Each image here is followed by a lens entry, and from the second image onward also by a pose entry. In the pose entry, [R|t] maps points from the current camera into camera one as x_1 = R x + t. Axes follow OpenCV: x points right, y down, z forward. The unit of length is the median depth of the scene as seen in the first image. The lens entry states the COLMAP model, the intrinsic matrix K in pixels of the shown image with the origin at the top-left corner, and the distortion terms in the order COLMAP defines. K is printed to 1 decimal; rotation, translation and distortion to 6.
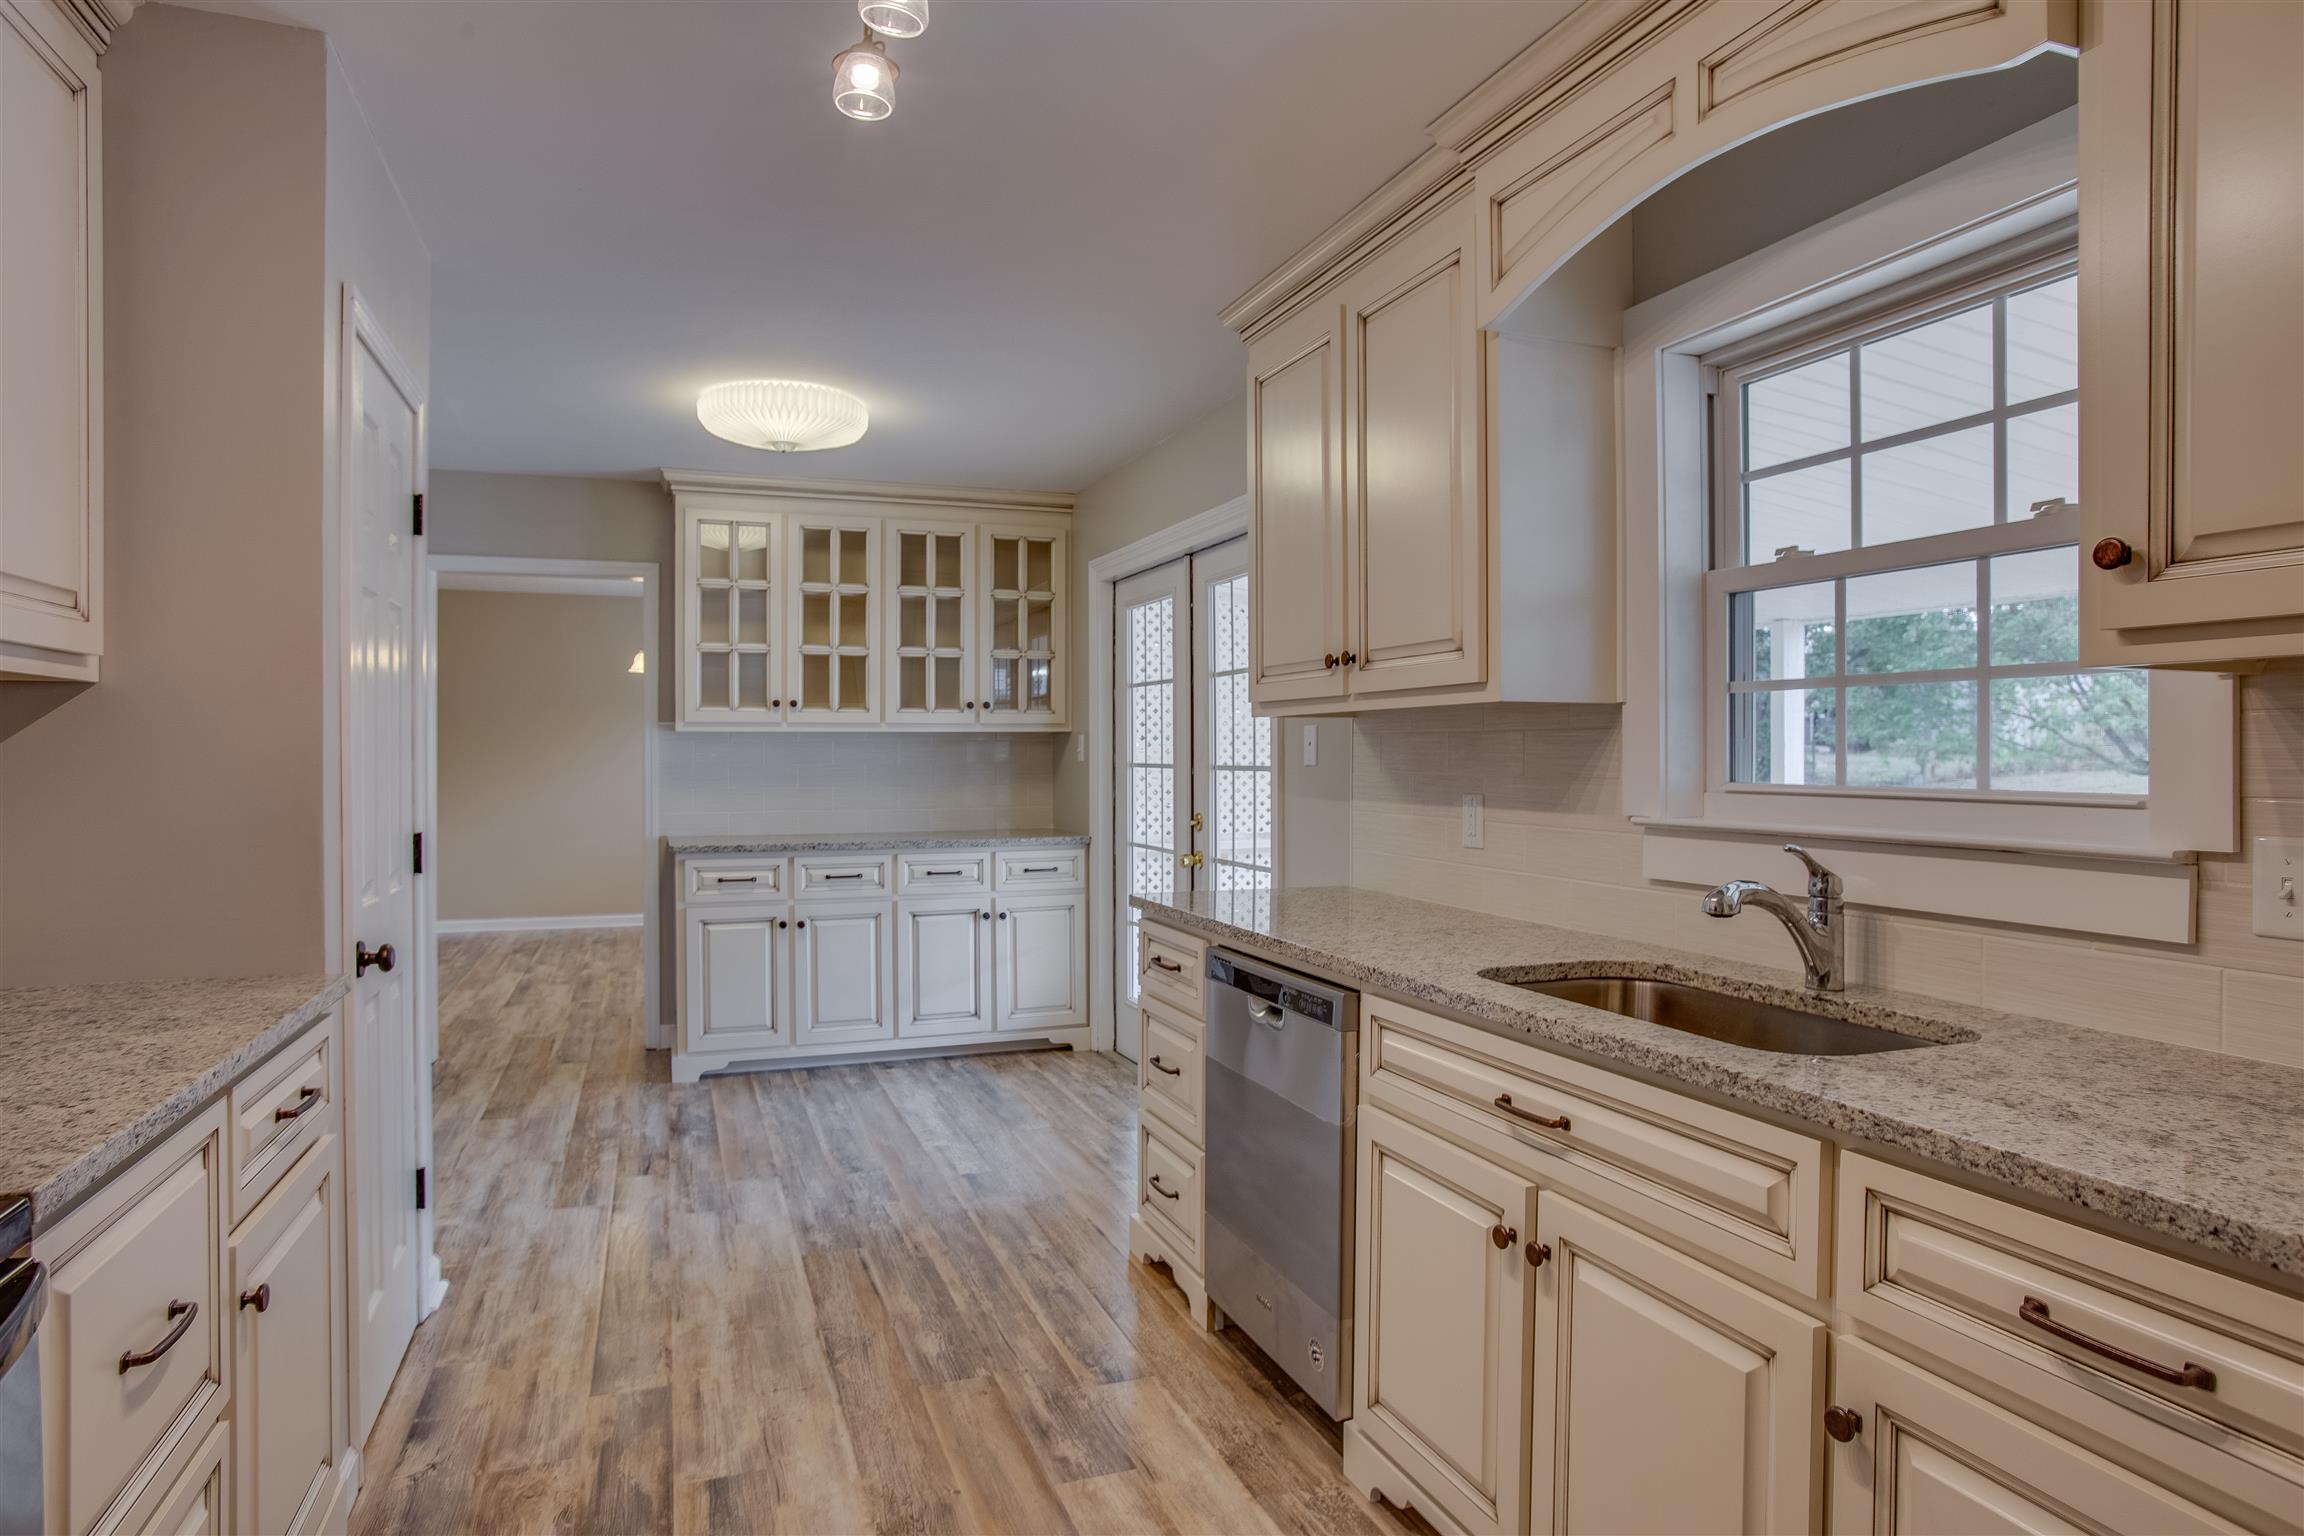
lens RADIAL K [[1196.3, 0, 1141.3], [0, 1196.3, 763.5], [0, 0, 1]] dist [-0.023294, 0.000785]
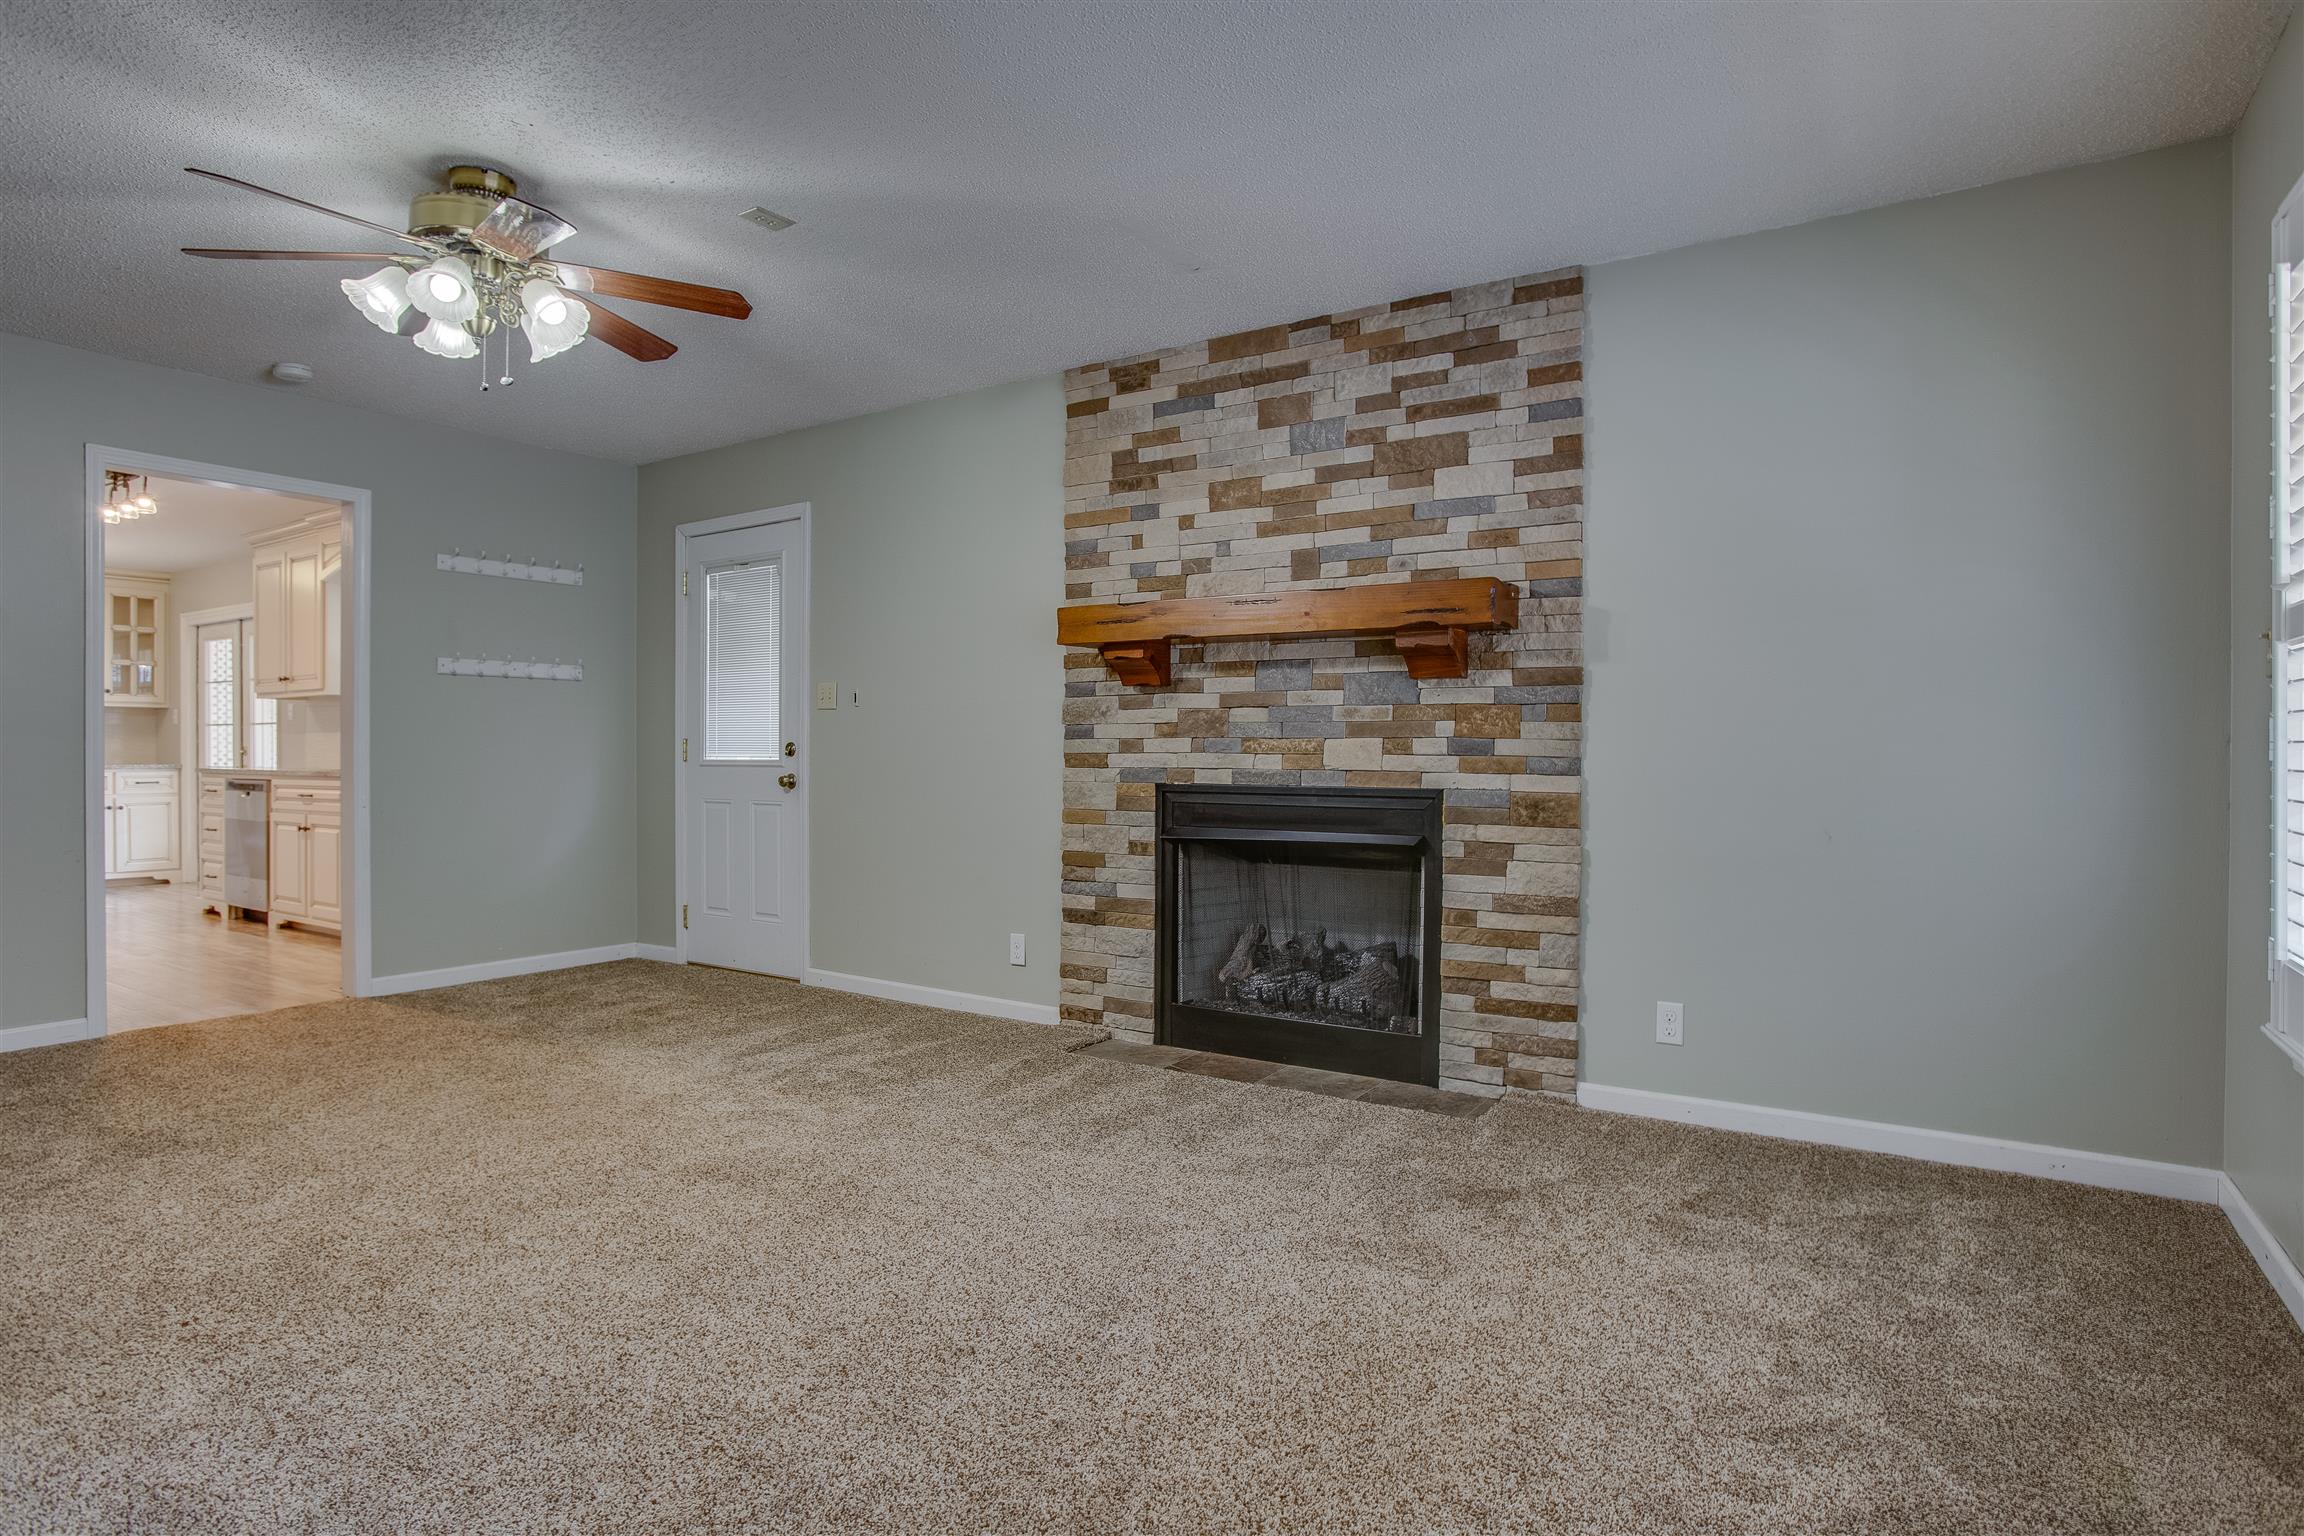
lens RADIAL K [[1196.3, 0, 1141.3], [0, 1196.3, 763.5], [0, 0, 1]] dist [-0.023294, 0.000785]
pose [[0.811038, -0.002550, 0.584988, 0.142879], [0.002981, 0.999996, 0.000227, 0.097315], [-0.584986, 0.001559, 0.811042, -2.008743]]
